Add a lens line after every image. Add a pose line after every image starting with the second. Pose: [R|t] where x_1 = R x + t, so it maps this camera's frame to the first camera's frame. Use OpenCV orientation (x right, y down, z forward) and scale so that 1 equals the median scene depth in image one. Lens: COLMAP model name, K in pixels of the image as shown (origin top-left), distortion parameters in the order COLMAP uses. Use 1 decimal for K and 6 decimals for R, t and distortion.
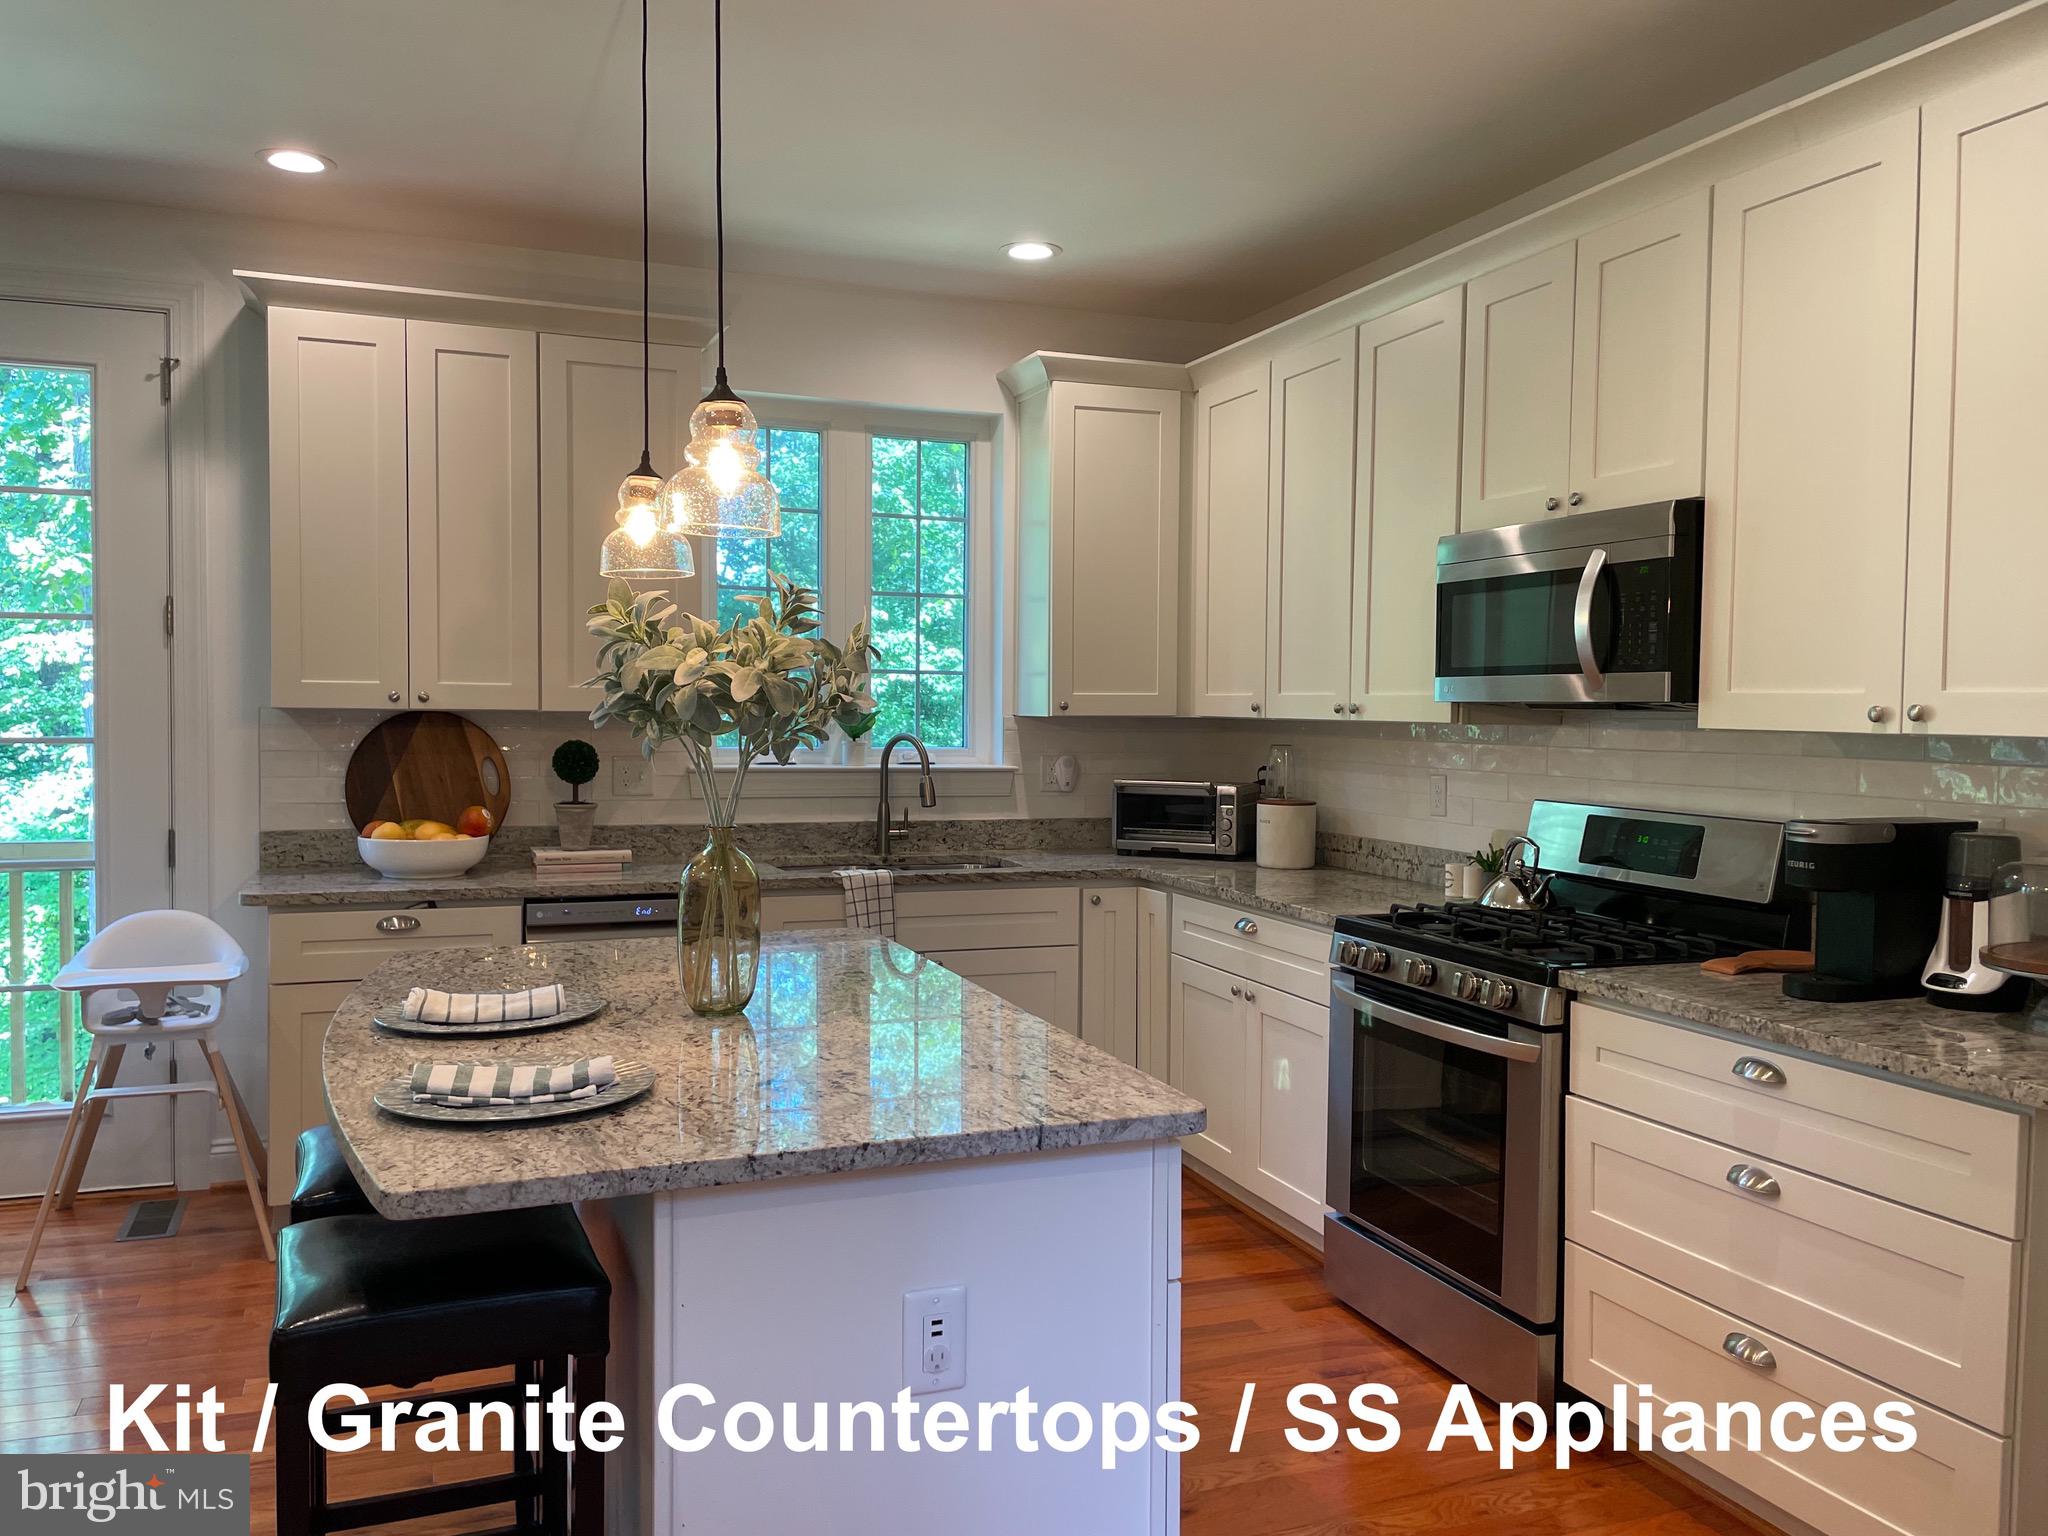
lens RADIAL K [[1538.4, 0, 1014.6], [0, 1538.4, 758.4], [0, 0, 1]] dist [0.037517, -0.006723]
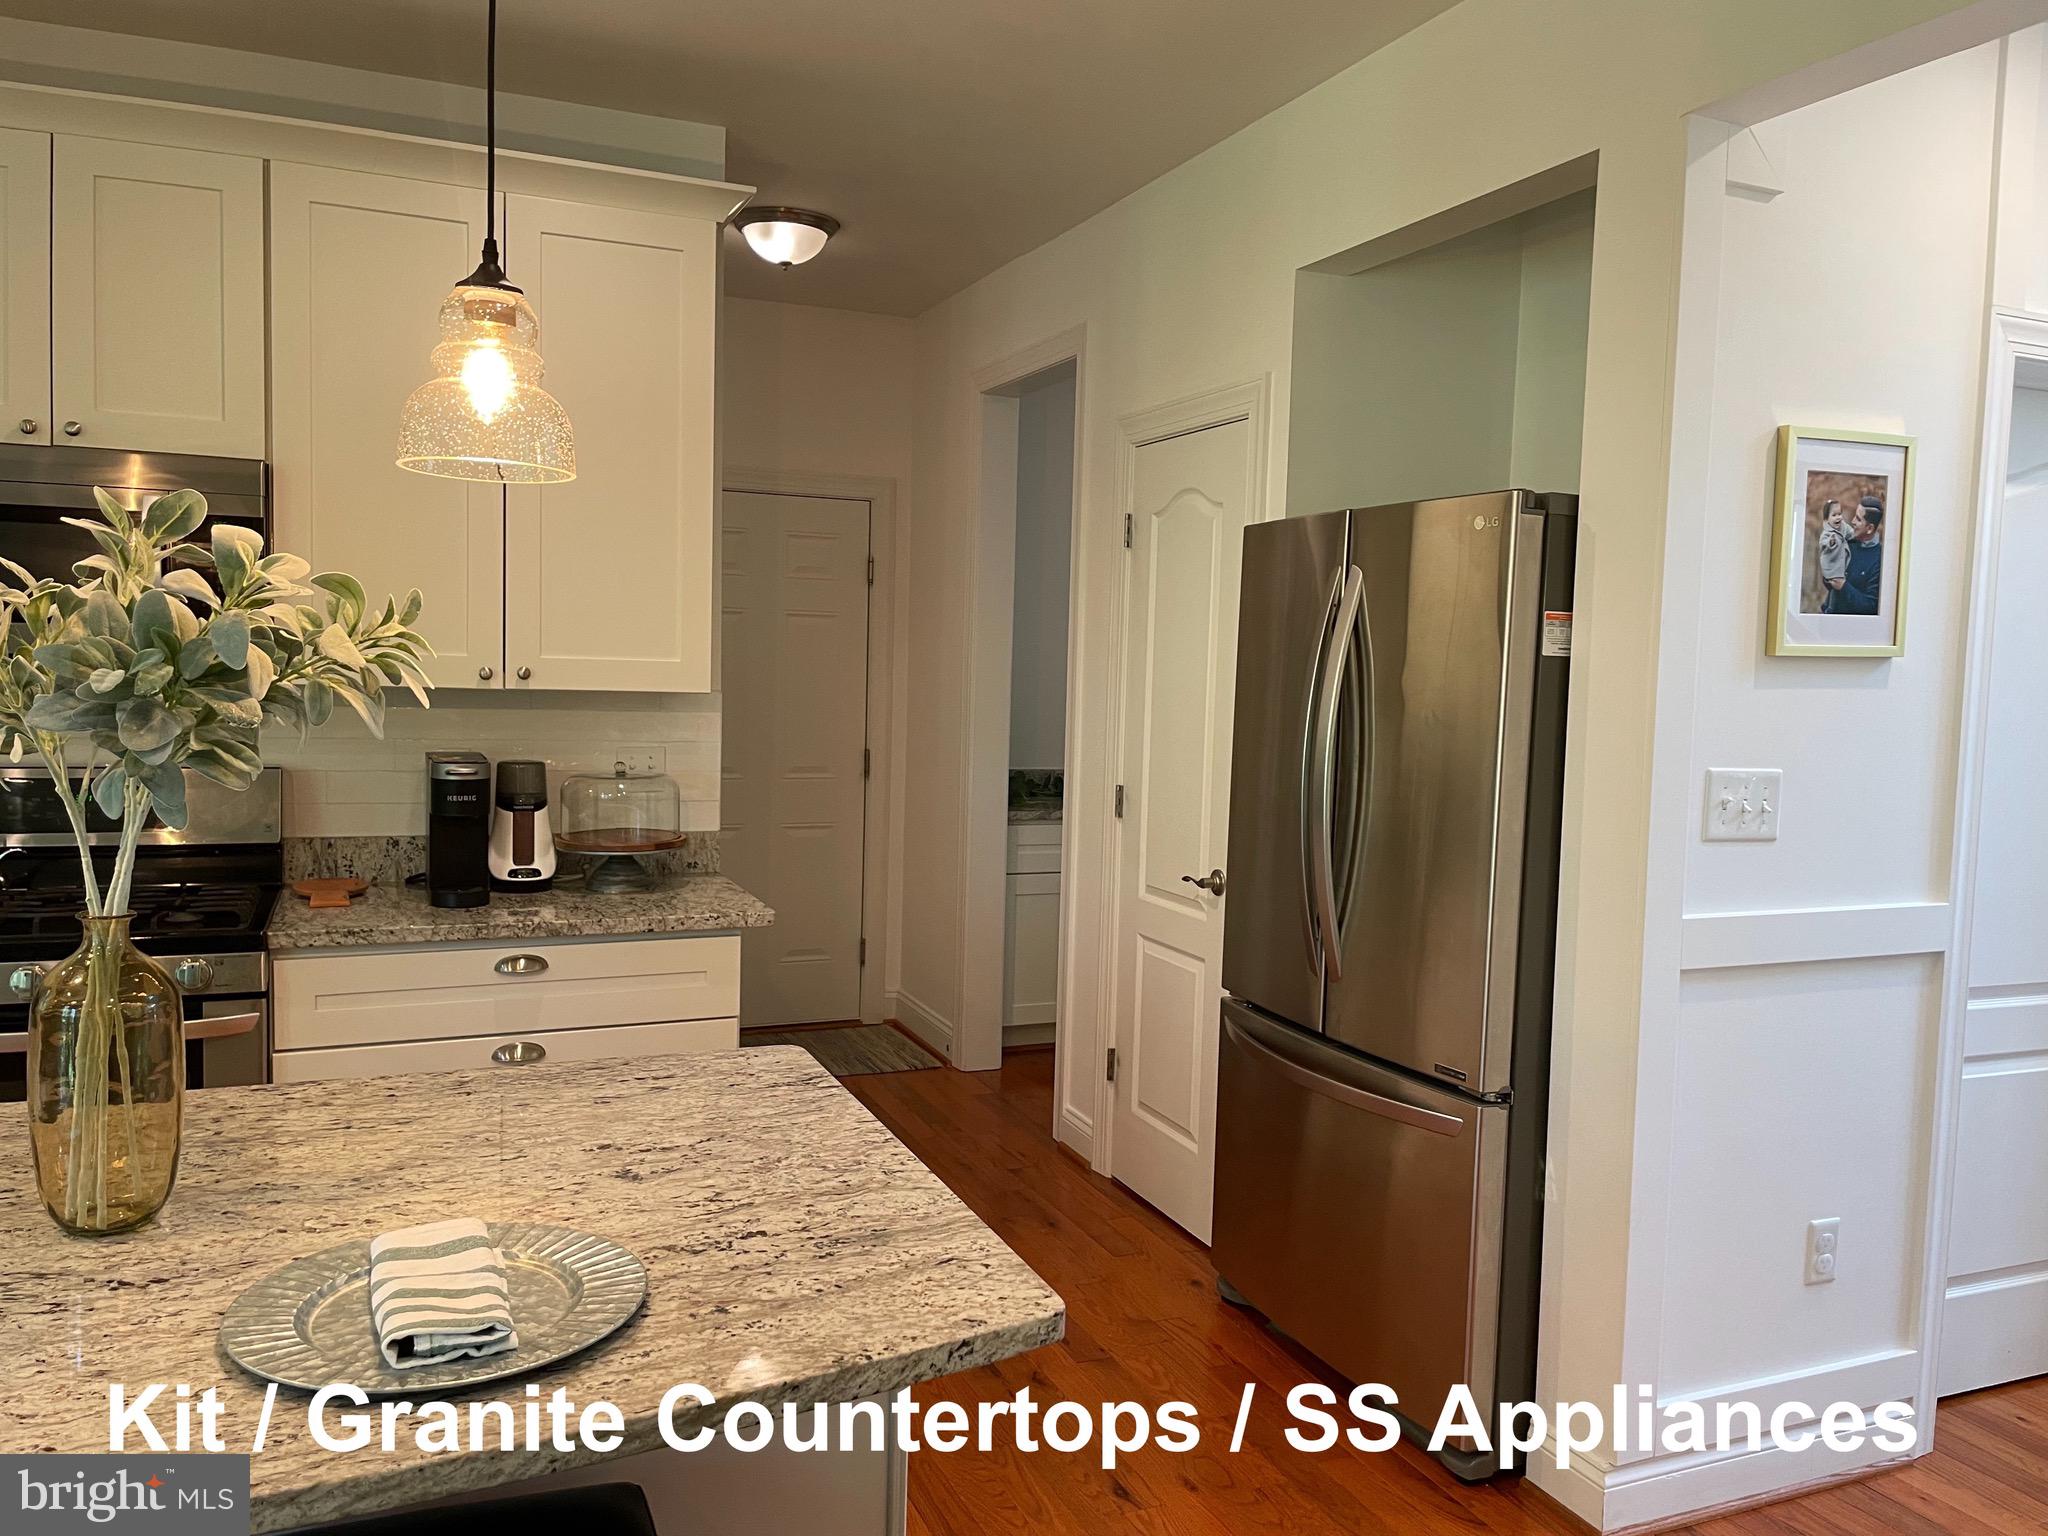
lens RADIAL K [[1538.4, 0, 1014.6], [0, 1538.4, 758.4], [0, 0, 1]] dist [0.037517, -0.006723]
pose [[-0.025034, -0.077734, 0.996660, -0.835172], [0.003650, 0.996958, 0.077849, -0.065371], [-0.999680, 0.005586, -0.024674, 0.700357]]
